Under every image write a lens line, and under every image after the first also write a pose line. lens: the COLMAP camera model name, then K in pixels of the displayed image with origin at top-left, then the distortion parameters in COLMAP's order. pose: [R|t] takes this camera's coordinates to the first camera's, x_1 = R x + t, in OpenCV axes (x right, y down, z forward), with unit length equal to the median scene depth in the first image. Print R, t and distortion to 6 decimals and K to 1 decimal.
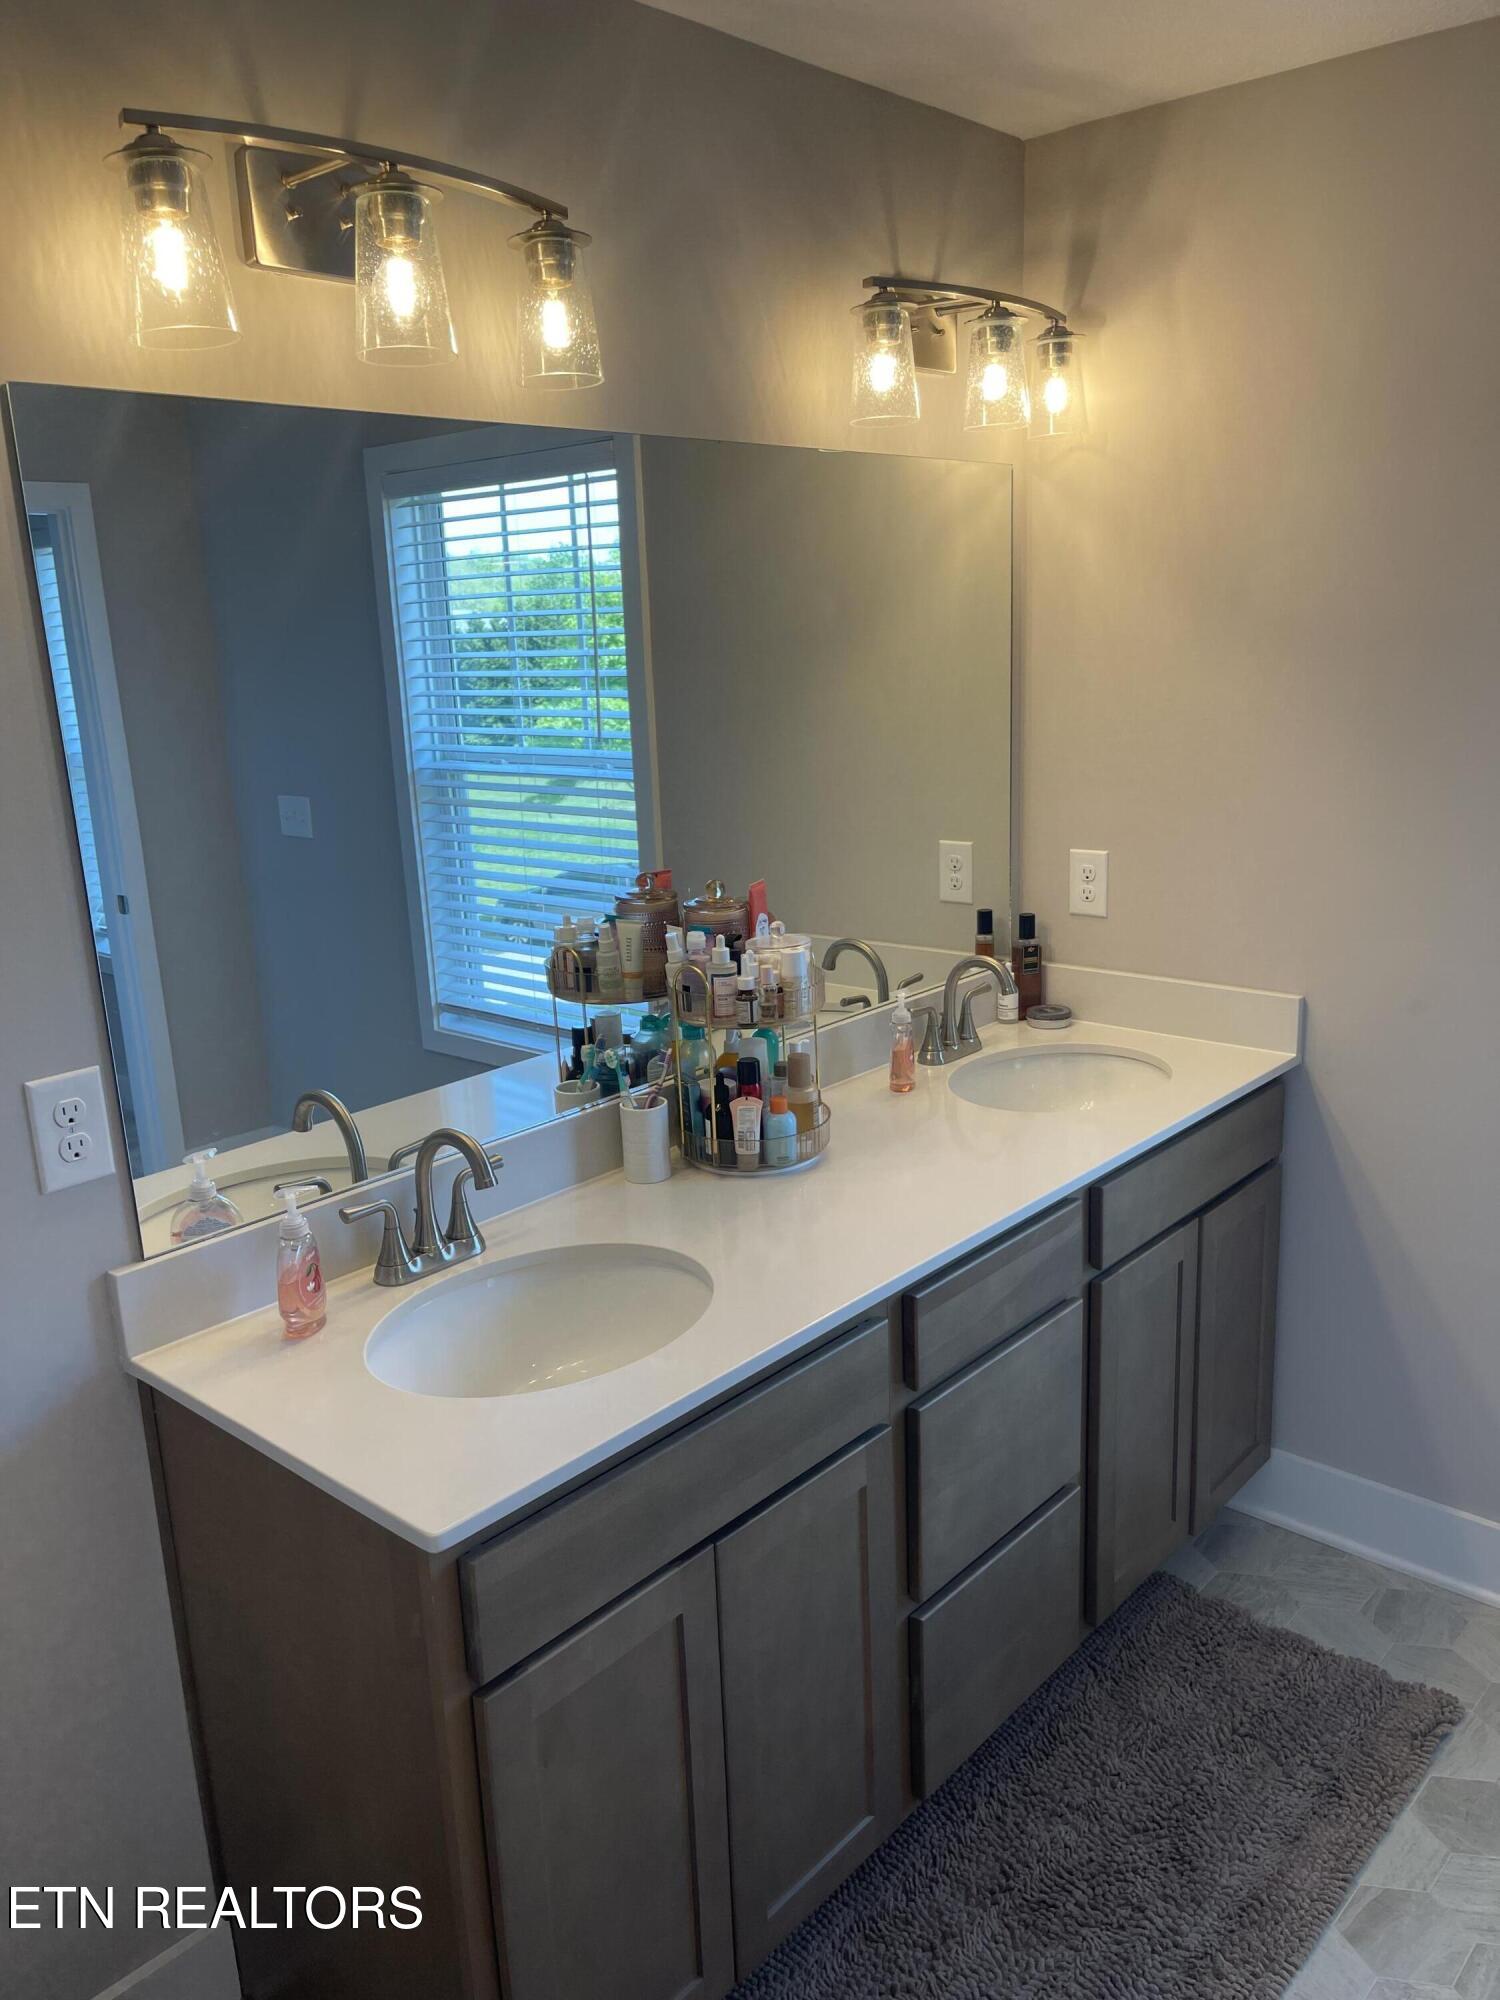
lens RADIAL K [[1530.2, 0, 759.0], [0, 1530.2, 1005.1], [0, 0, 1]] dist [0.005133, -0.068215]
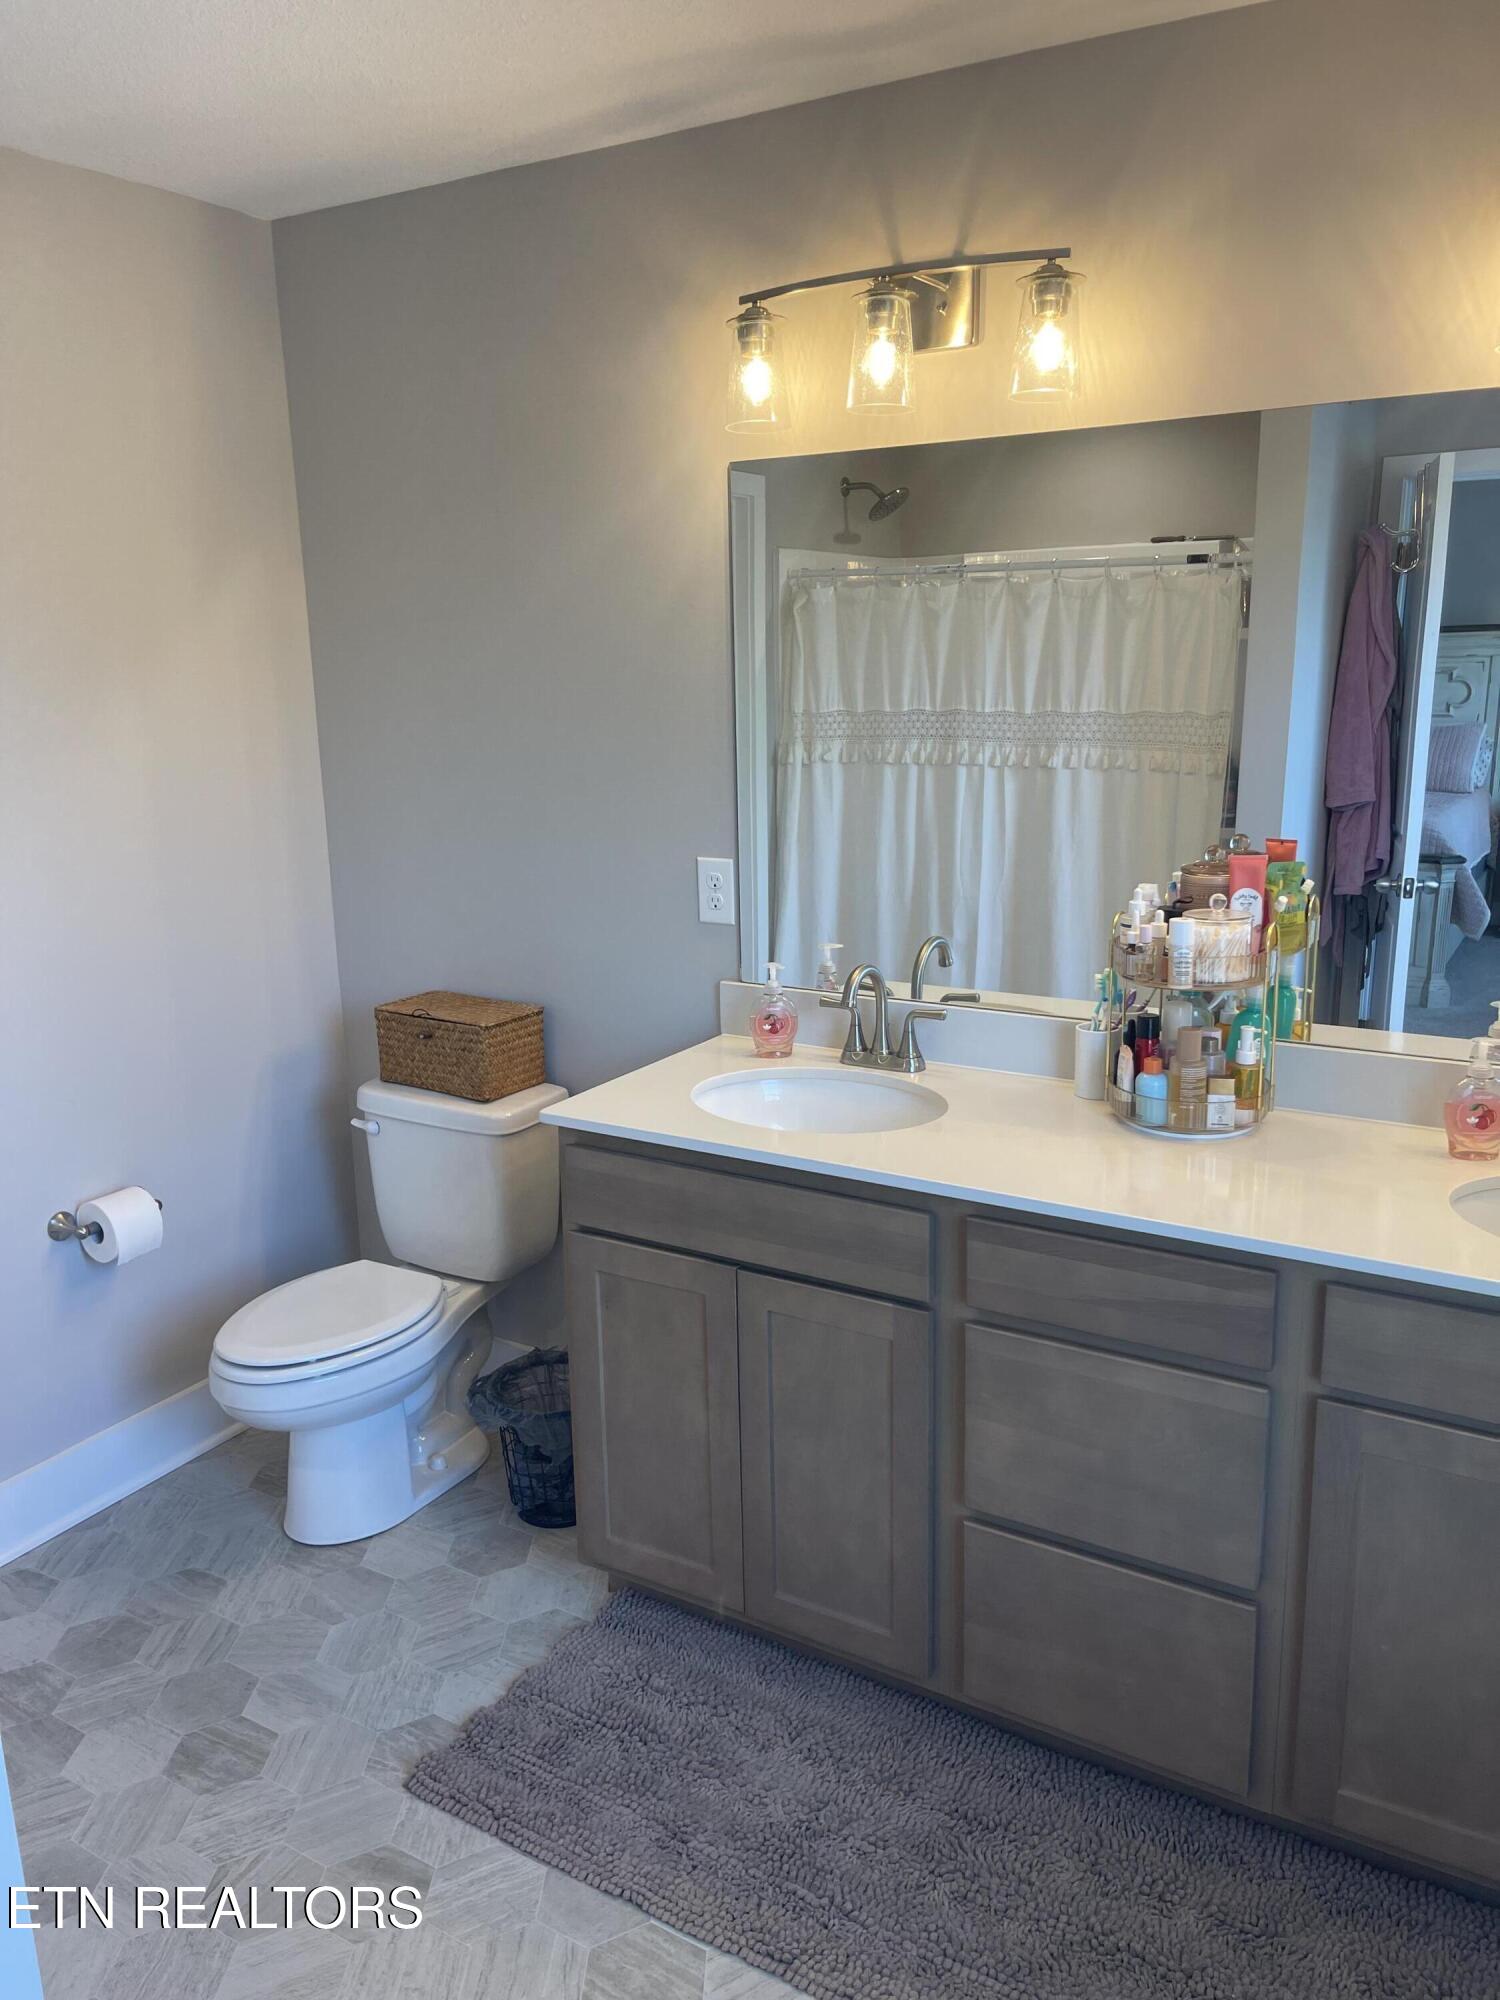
lens RADIAL K [[1530.2, 0, 759.0], [0, 1530.2, 1005.1], [0, 0, 1]] dist [0.005133, -0.068215]
pose [[0.152512, 0.211320, -0.965445, 1.214180], [-0.267142, 0.949323, 0.165590, -0.091157], [0.951512, 0.232657, 0.201235, 0.700396]]
